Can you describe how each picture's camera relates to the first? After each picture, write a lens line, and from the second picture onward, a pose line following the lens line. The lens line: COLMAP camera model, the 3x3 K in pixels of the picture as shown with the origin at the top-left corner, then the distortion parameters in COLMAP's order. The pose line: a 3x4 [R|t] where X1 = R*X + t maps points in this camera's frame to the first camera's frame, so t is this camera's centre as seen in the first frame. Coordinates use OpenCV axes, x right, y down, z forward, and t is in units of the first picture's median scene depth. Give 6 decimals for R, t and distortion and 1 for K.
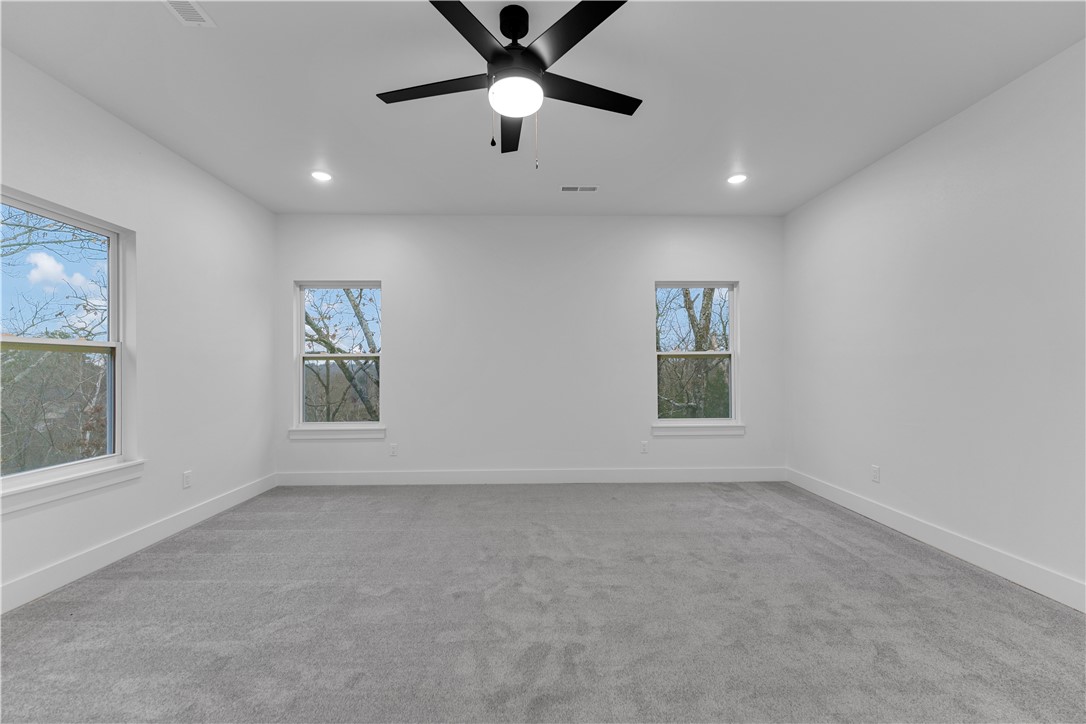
lens RADIAL K [[441.8, 0, 546.5], [0, 441.8, 364.7], [0, 0, 1]] dist [0.004105, -0.000794]
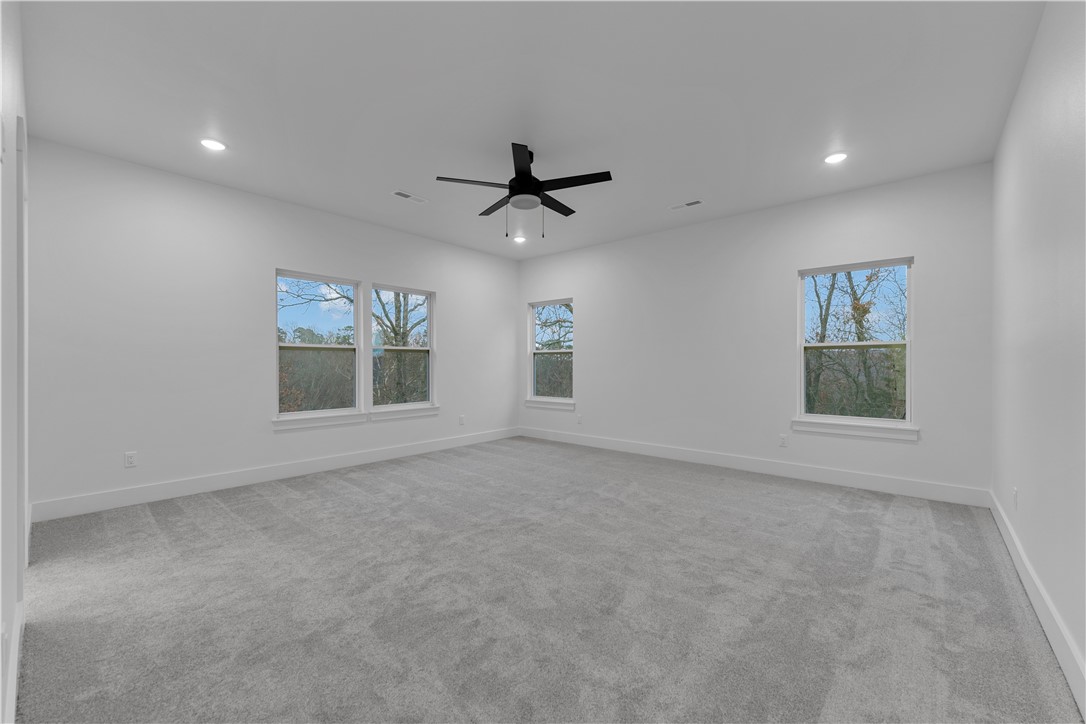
lens RADIAL K [[441.8, 0, 538.9], [0, 441.8, 362.7], [0, 0, 1]] dist [0.004105, -0.000794]
pose [[0.729632, 0.005133, -0.683820, 0.685390], [0.003489, 0.999931, 0.011229, -0.000831], [0.683831, -0.010579, 0.729564, -0.129180]]
